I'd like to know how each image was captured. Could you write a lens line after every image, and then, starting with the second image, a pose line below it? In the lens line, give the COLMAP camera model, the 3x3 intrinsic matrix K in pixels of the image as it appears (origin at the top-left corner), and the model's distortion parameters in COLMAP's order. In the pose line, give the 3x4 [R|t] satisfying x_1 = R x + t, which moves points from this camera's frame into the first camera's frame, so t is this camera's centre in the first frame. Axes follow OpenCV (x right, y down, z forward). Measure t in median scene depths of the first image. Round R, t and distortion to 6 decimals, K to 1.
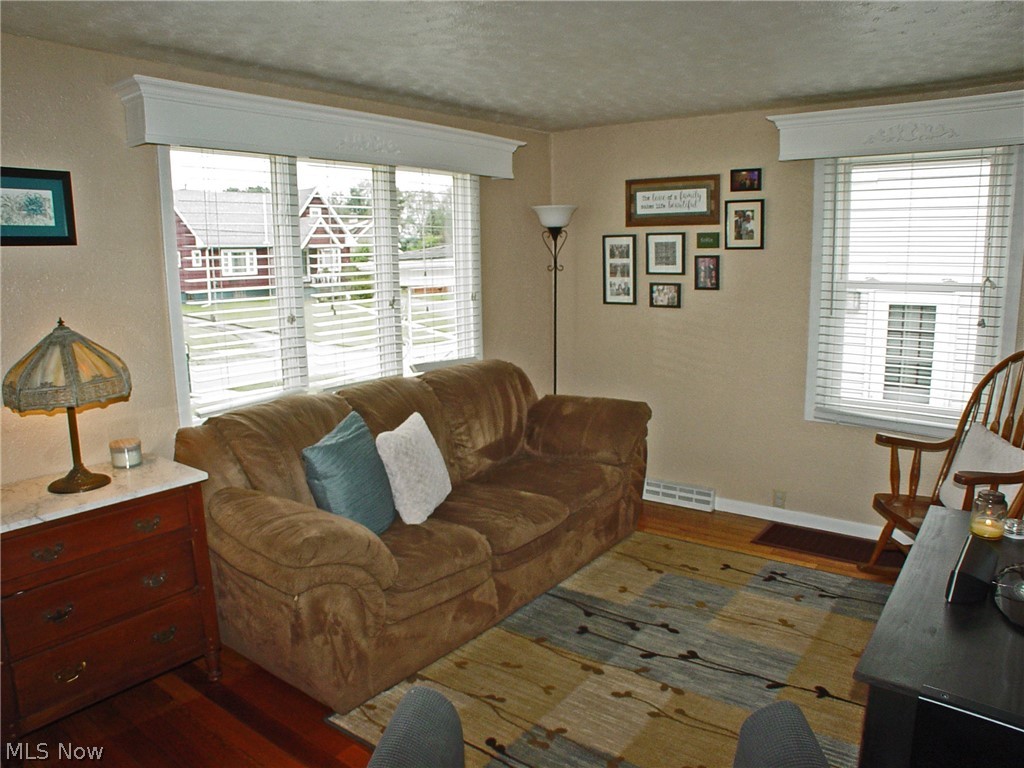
lens RADIAL K [[739.5, 0, 509.4], [0, 739.5, 387.1], [0, 0, 1]] dist [-0.193926, 0.098736]
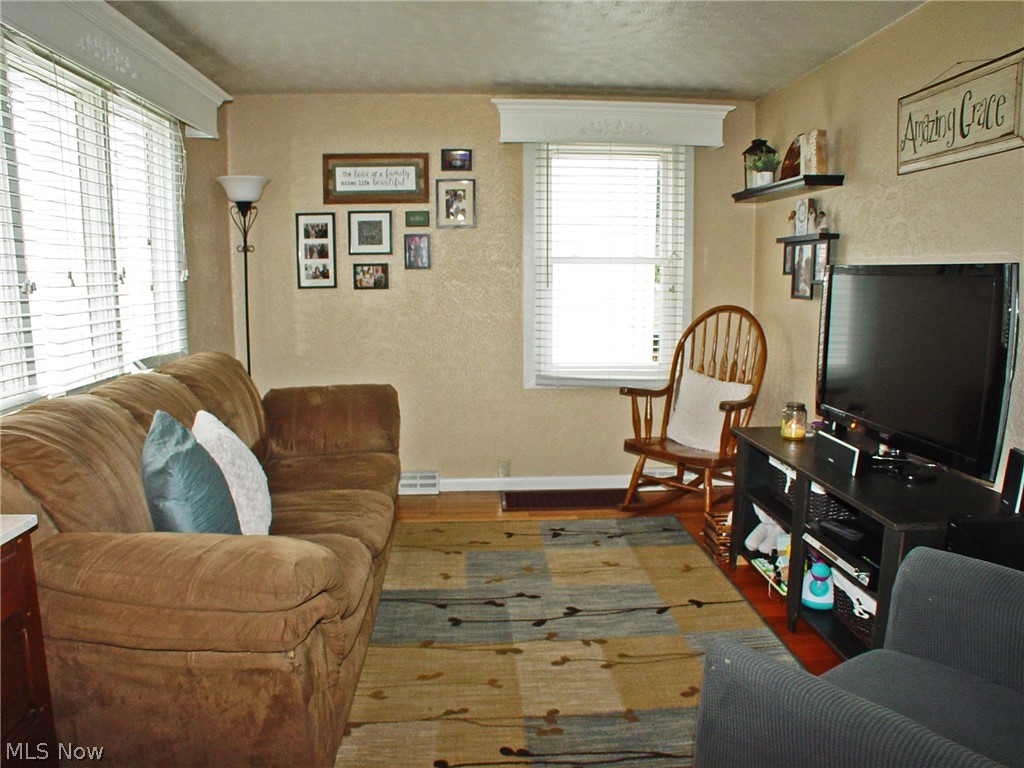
lens RADIAL K [[739.5, 0, 509.4], [0, 739.5, 387.1], [0, 0, 1]] dist [-0.193926, 0.098736]
pose [[0.750063, -0.084730, 0.655917, -0.318461], [0.105227, 0.994415, 0.008126, 0.032126], [-0.652942, 0.062925, 0.754789, 0.188164]]
